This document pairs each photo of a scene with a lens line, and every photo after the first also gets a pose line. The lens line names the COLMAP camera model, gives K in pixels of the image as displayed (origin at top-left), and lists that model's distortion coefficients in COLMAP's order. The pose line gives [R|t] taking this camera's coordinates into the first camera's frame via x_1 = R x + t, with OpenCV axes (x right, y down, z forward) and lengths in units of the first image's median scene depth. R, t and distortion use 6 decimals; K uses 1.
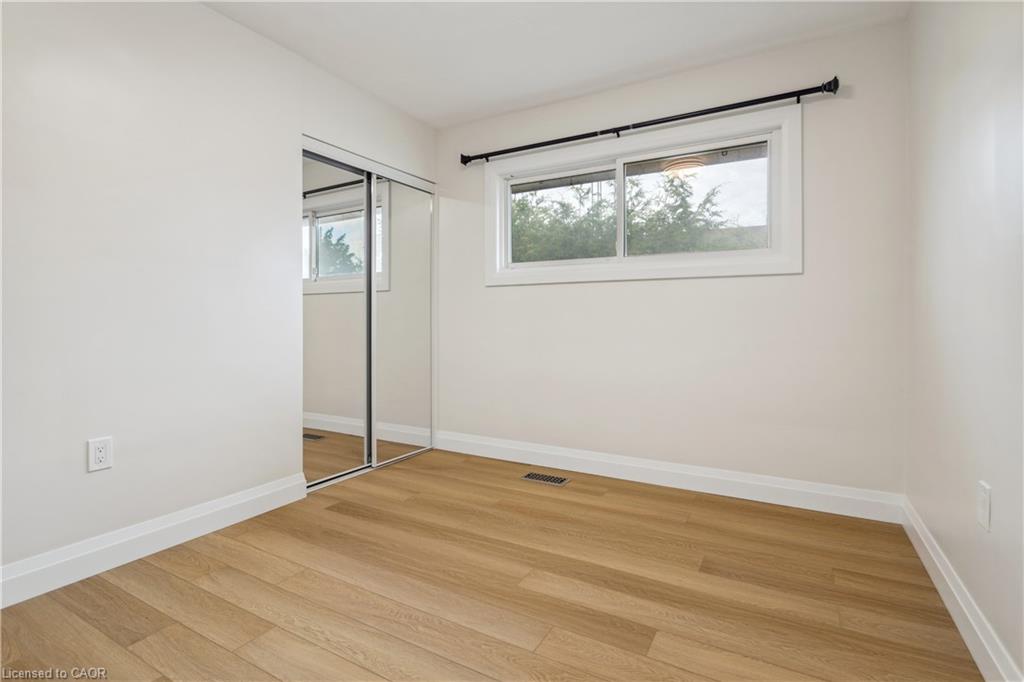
lens RADIAL K [[501.7, 0, 517.2], [0, 501.7, 339.2], [0, 0, 1]] dist [-0.009969, 0.001426]
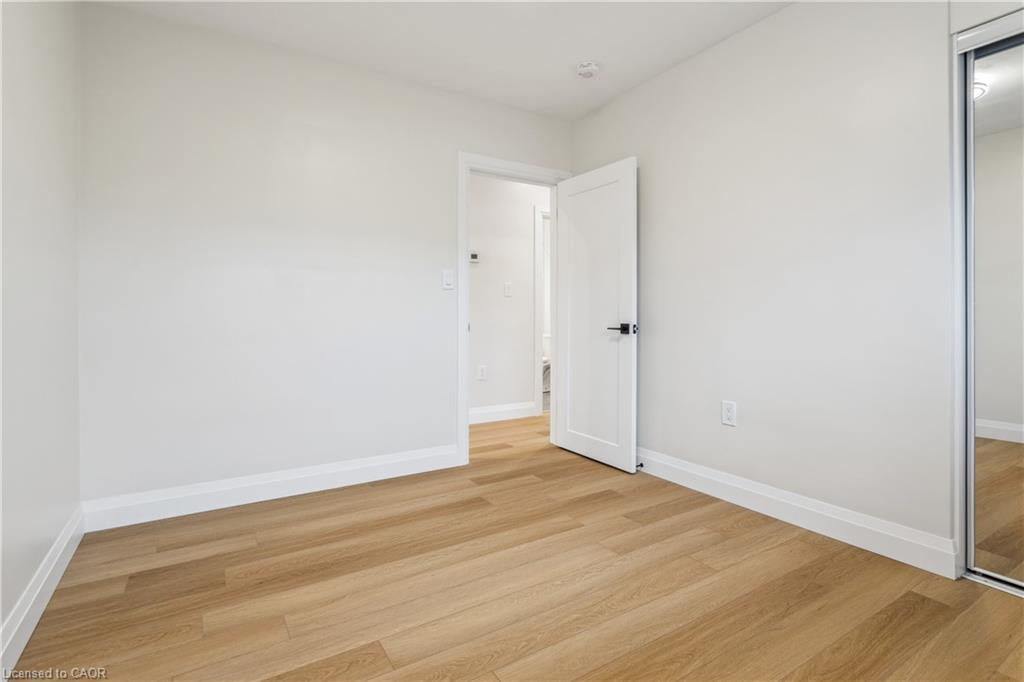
lens RADIAL K [[501.7, 0, 516.5], [0, 501.7, 311.8], [0, 0, 1]] dist [-0.009969, 0.001426]
pose [[-0.465394, 0.002304, -0.885101, 0.643838], [-0.038302, 0.999007, 0.022740, -0.057515], [0.884274, 0.044484, -0.464844, 1.106064]]
